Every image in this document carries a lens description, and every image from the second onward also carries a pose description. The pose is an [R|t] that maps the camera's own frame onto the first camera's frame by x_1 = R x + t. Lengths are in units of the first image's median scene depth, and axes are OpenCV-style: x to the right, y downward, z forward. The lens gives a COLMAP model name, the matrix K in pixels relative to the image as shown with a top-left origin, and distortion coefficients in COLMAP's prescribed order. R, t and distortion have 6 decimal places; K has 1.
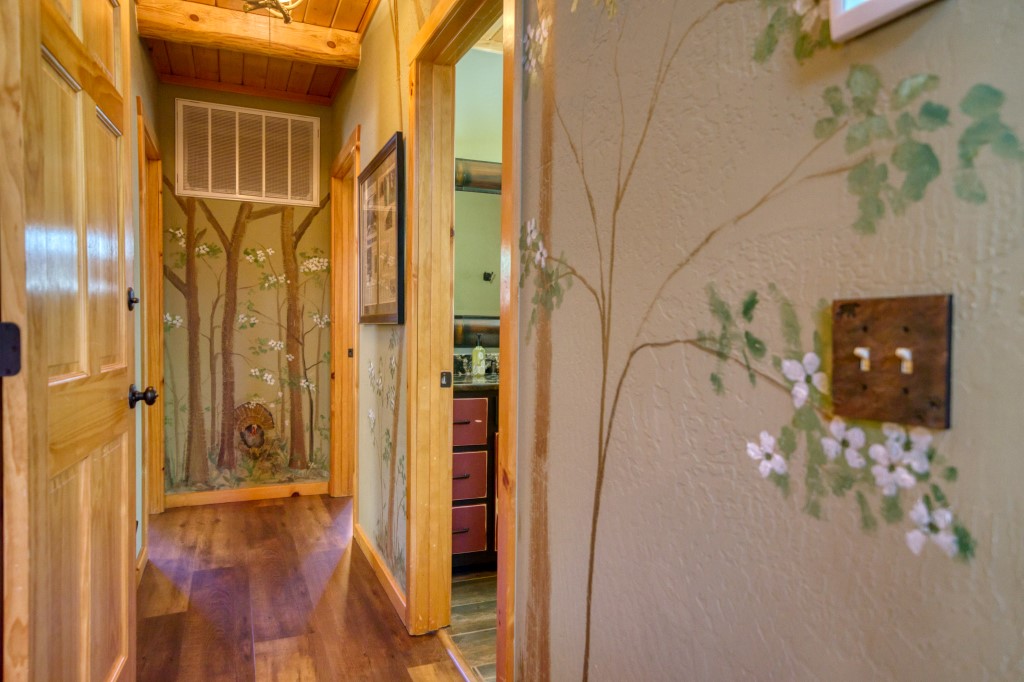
lens RADIAL K [[661.1, 0, 512.6], [0, 661.1, 339.0], [0, 0, 1]] dist [0.009728, 0.002336]
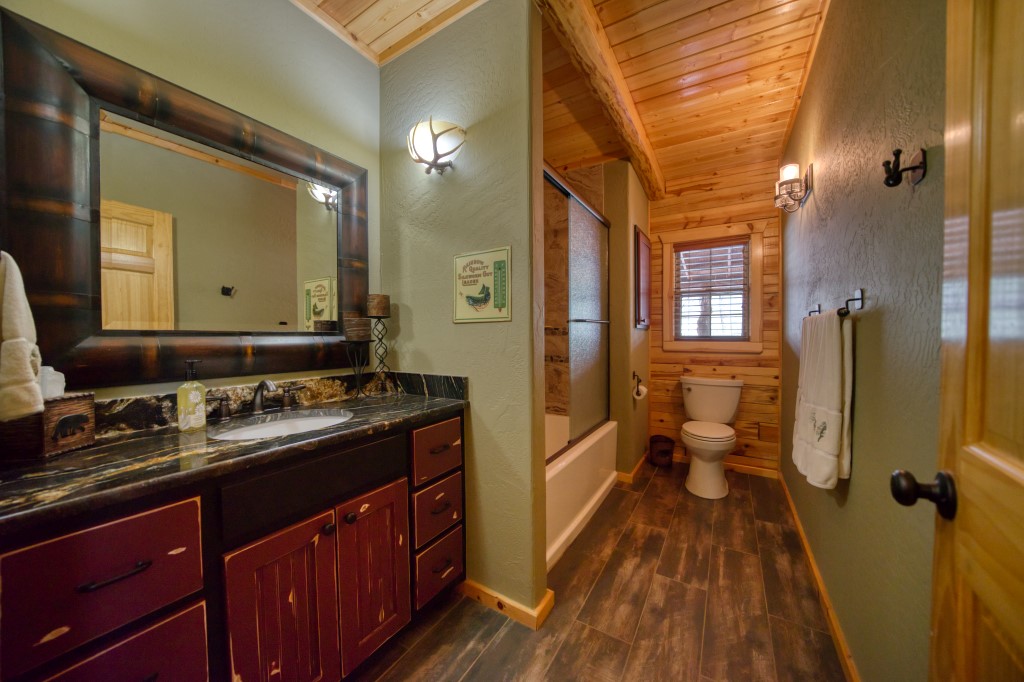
lens RADIAL K [[354.9, 0, 506.0], [0, 354.9, 340.6], [0, 0, 1]] dist [-0.026954, 0.002732]
pose [[0.817491, -0.021245, 0.575549, 0.002106], [0.025864, 0.999665, 0.000164, -0.017467], [-0.575360, 0.014752, 0.817767, 0.562348]]
